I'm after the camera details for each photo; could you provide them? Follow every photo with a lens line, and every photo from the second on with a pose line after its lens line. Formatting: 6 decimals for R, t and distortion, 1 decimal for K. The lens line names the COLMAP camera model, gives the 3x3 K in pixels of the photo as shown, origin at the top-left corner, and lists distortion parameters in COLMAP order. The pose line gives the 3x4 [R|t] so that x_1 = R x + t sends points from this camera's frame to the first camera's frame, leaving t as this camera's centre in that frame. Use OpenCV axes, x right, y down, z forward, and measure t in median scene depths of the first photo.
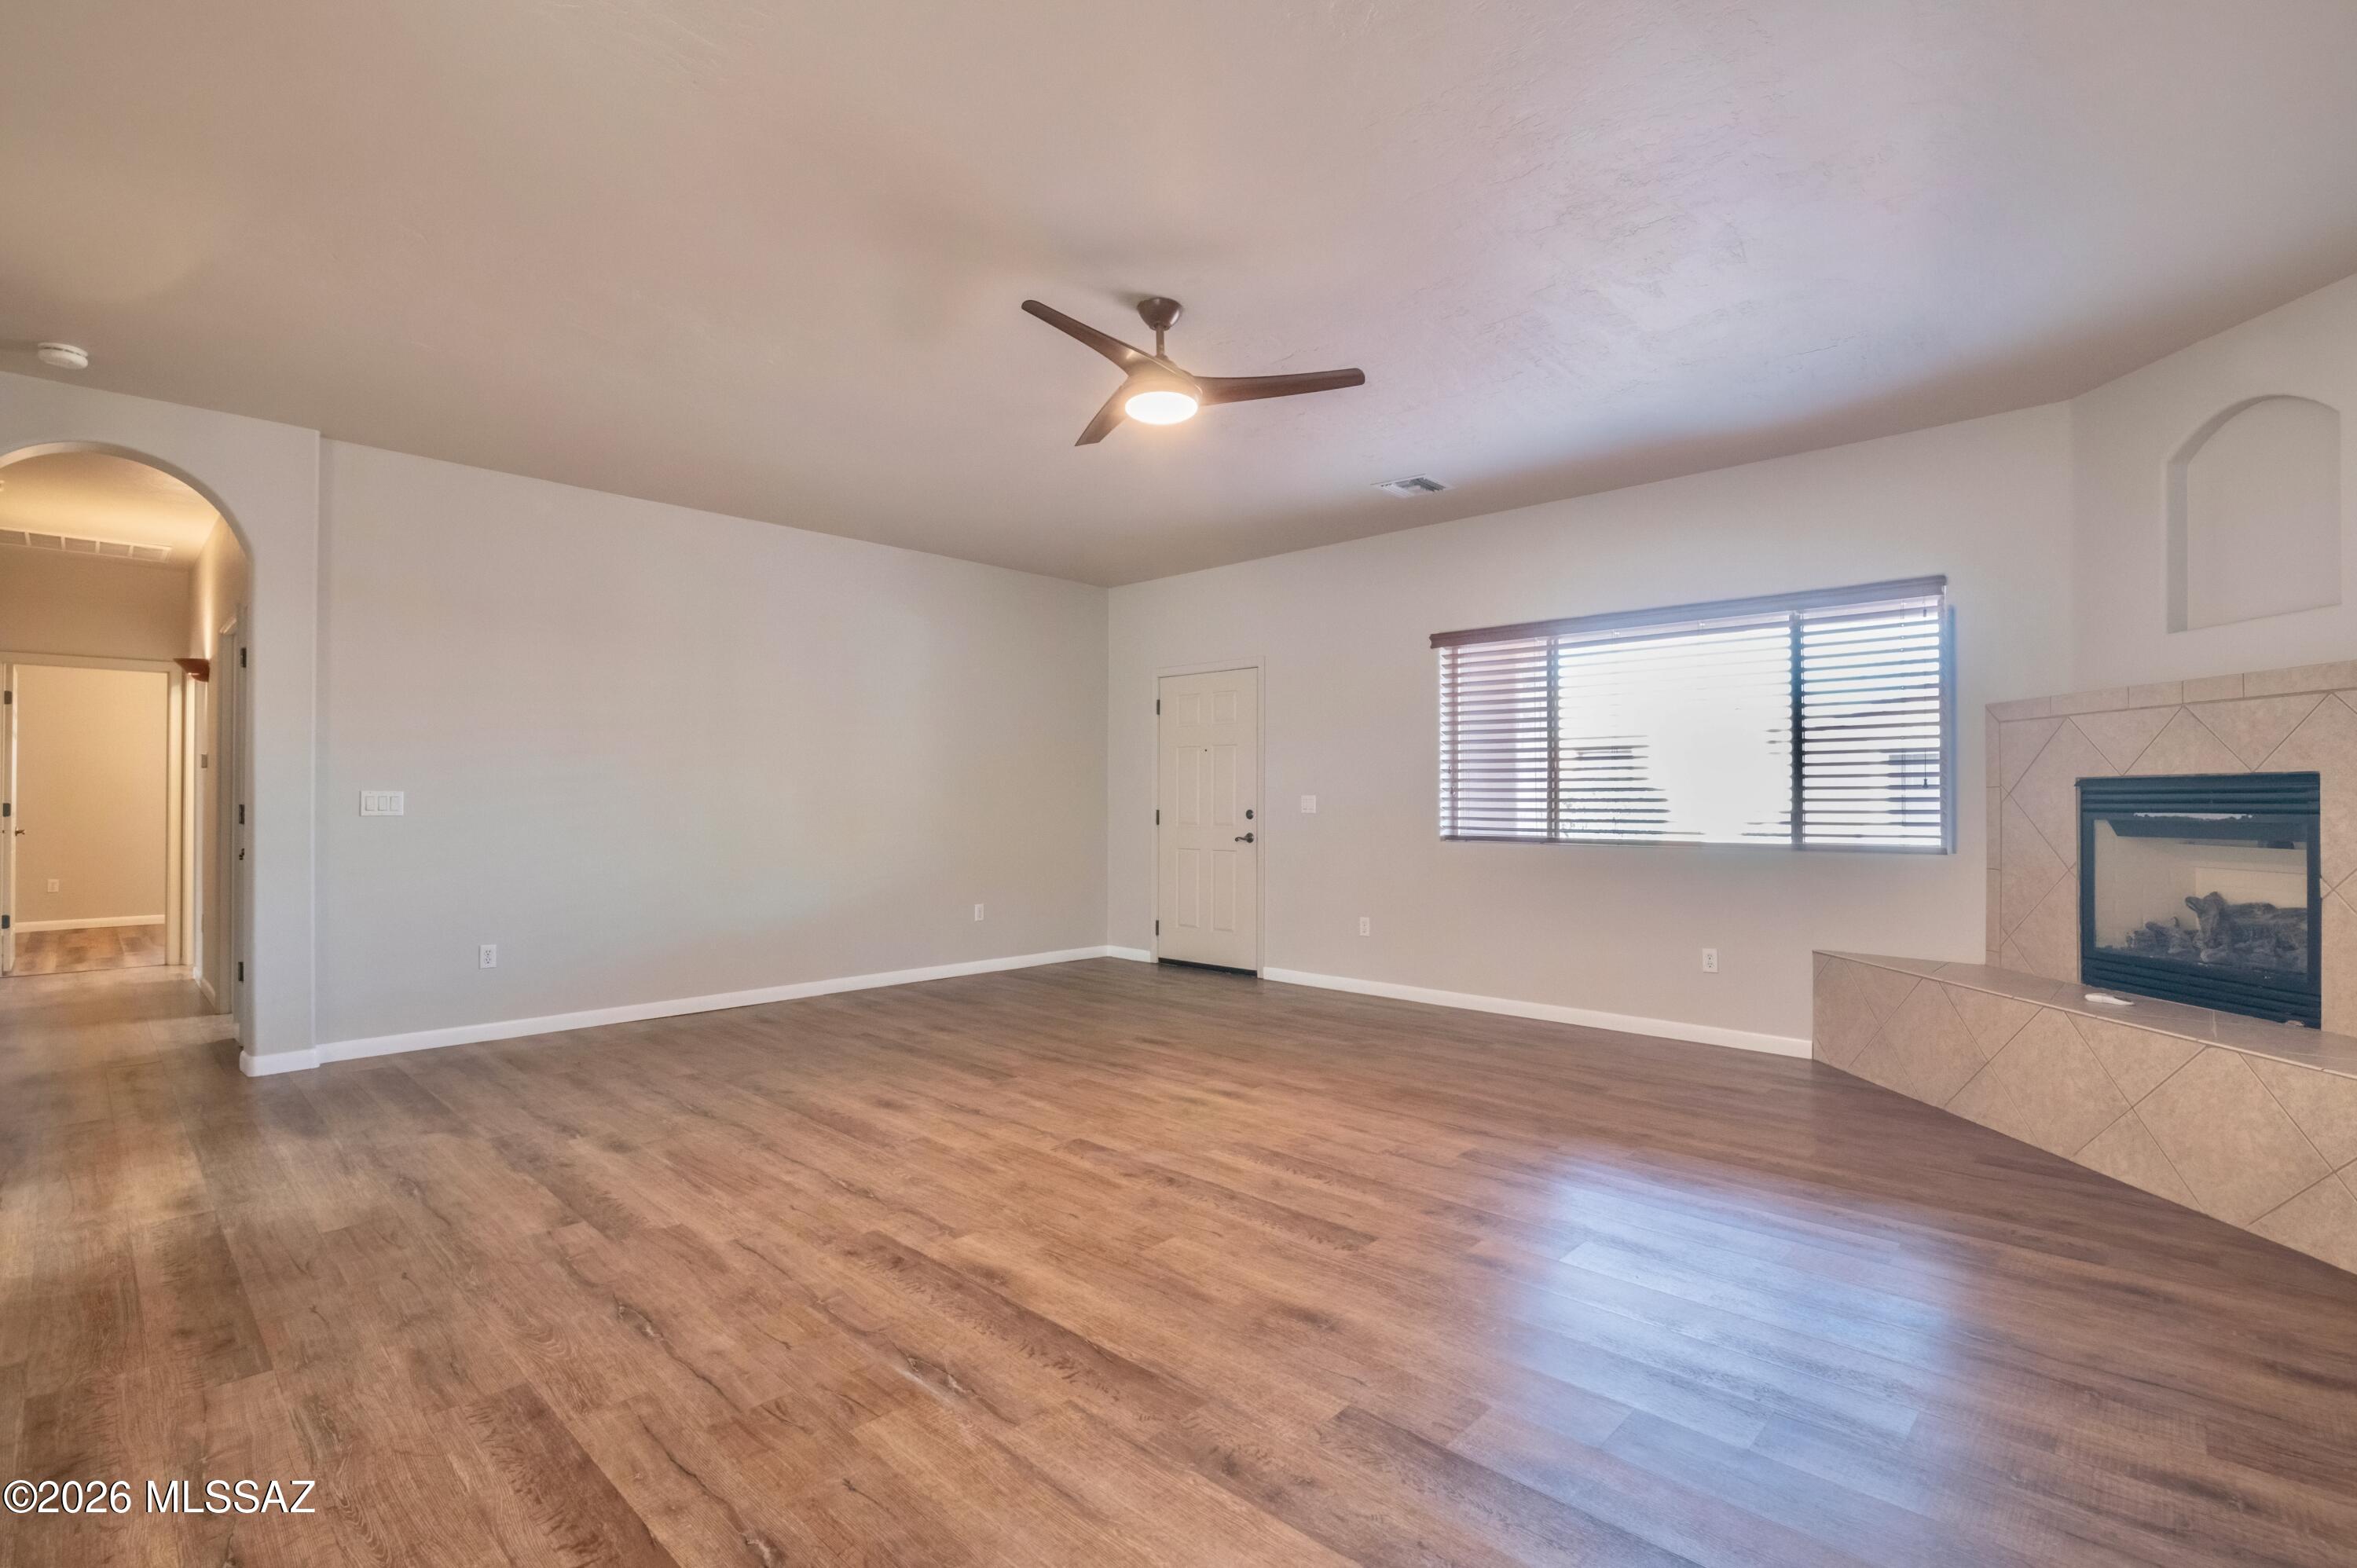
lens RADIAL K [[1081.4, 0, 1183.8], [0, 1081.4, 789.1], [0, 0, 1]] dist [-0.021197, 0.001848]
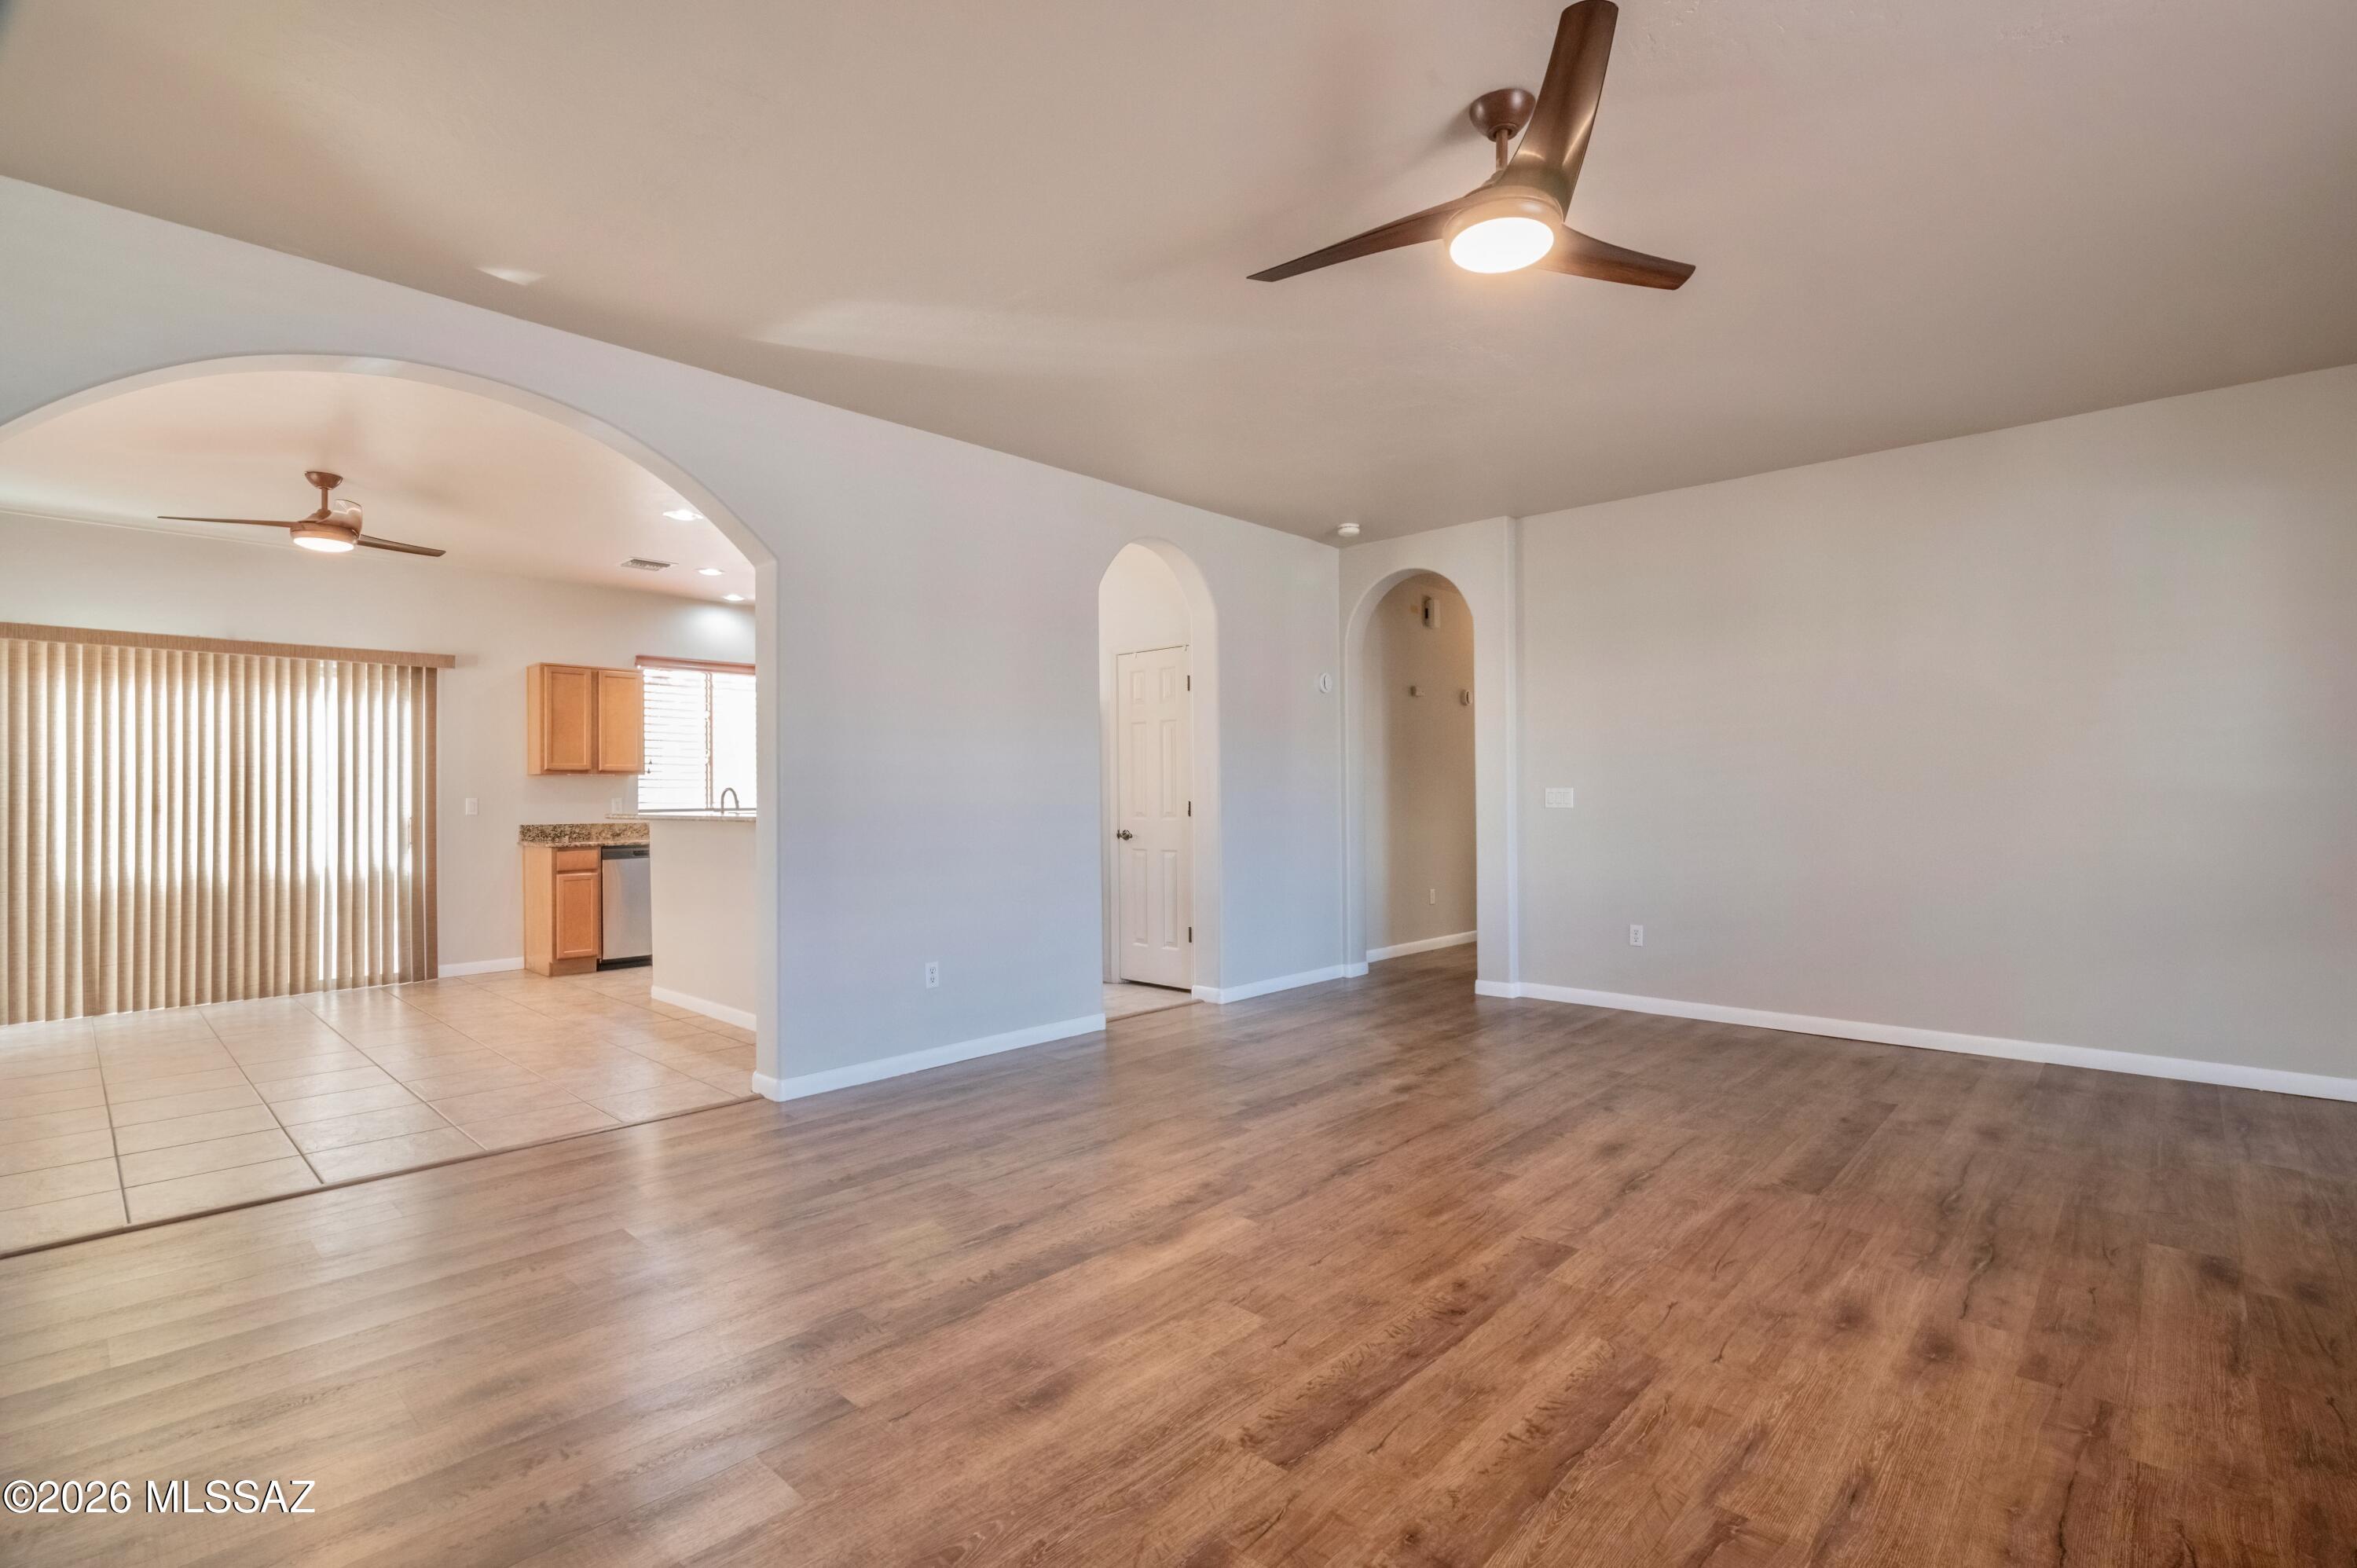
lens RADIAL K [[1081.4, 0, 1186.5], [0, 1081.4, 787.1], [0, 0, 1]] dist [-0.021197, 0.001848]
pose [[0.008739, -0.010037, -0.999911, 0.664016], [0.014686, 0.999843, -0.009908, 0.009390], [0.999854, -0.014598, 0.008885, 0.751319]]
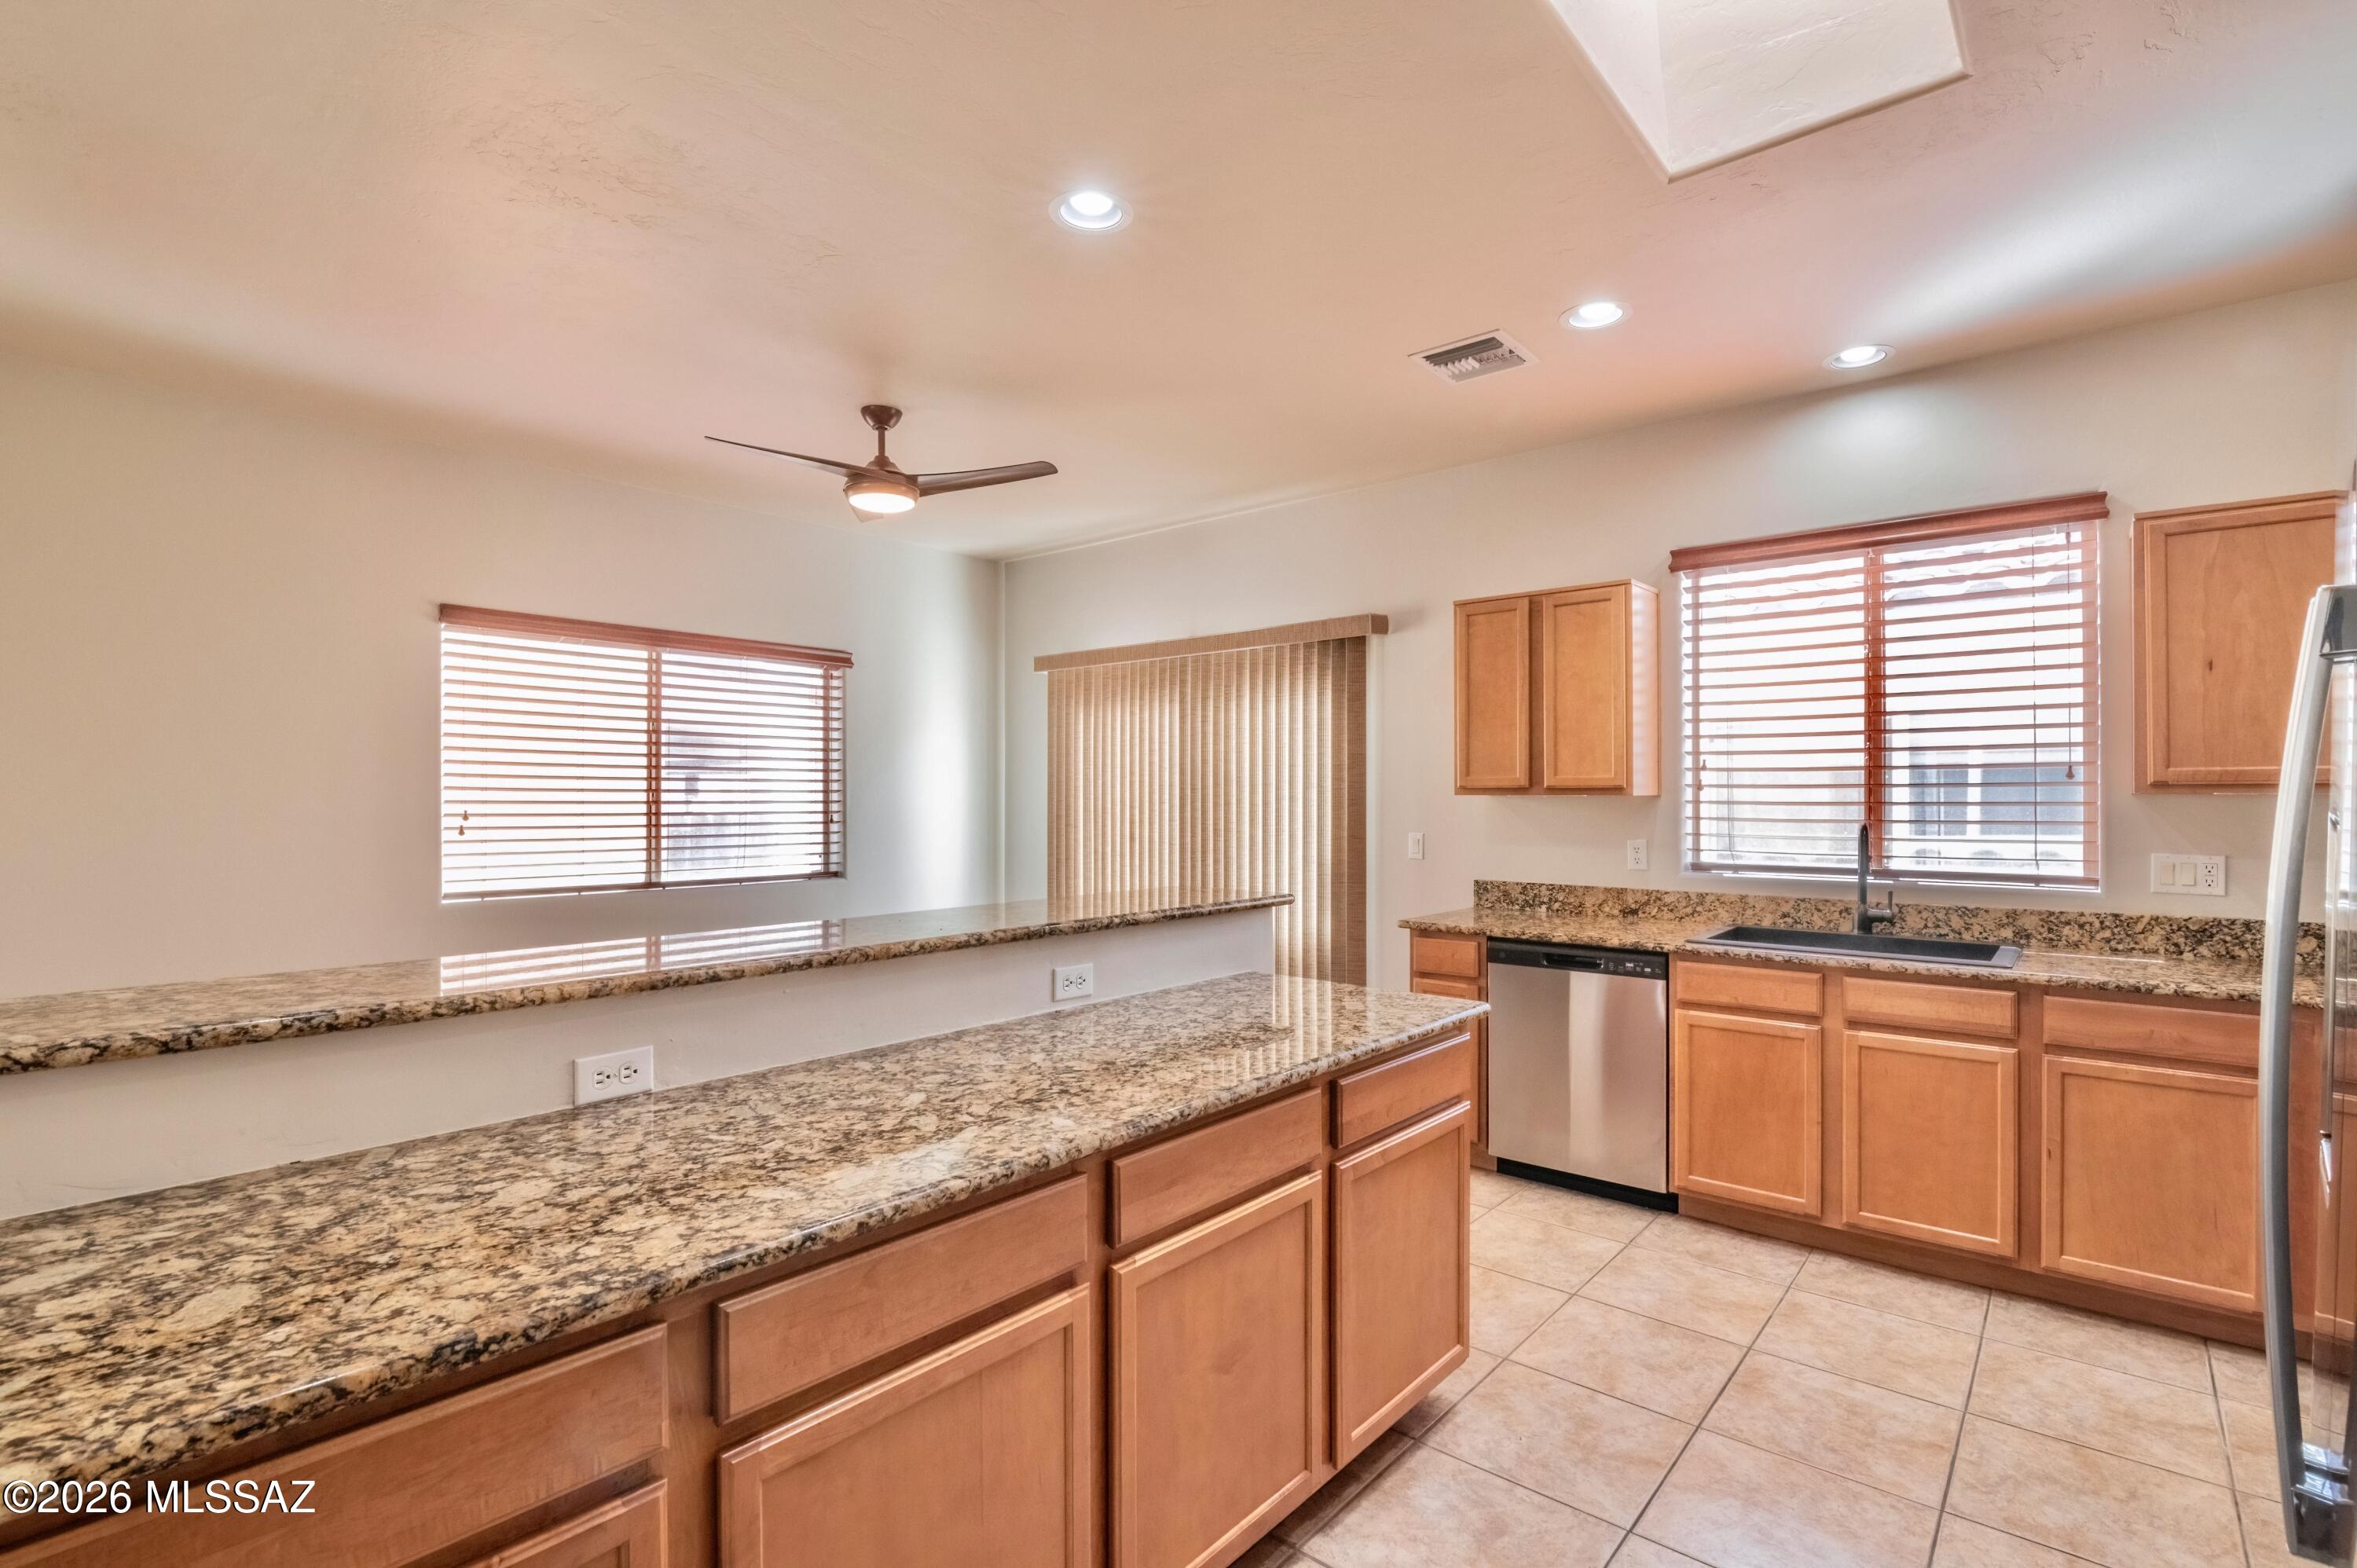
lens RADIAL K [[1081.4, 0, 1182.6], [0, 1081.4, 790.2], [0, 0, 1]] dist [-0.021197, 0.001848]
pose [[-0.998948, -0.000495, -0.045851, -1.025999], [0.000066, 0.999925, -0.012225, -0.044483], [0.045854, -0.012215, -0.998873, 0.707380]]
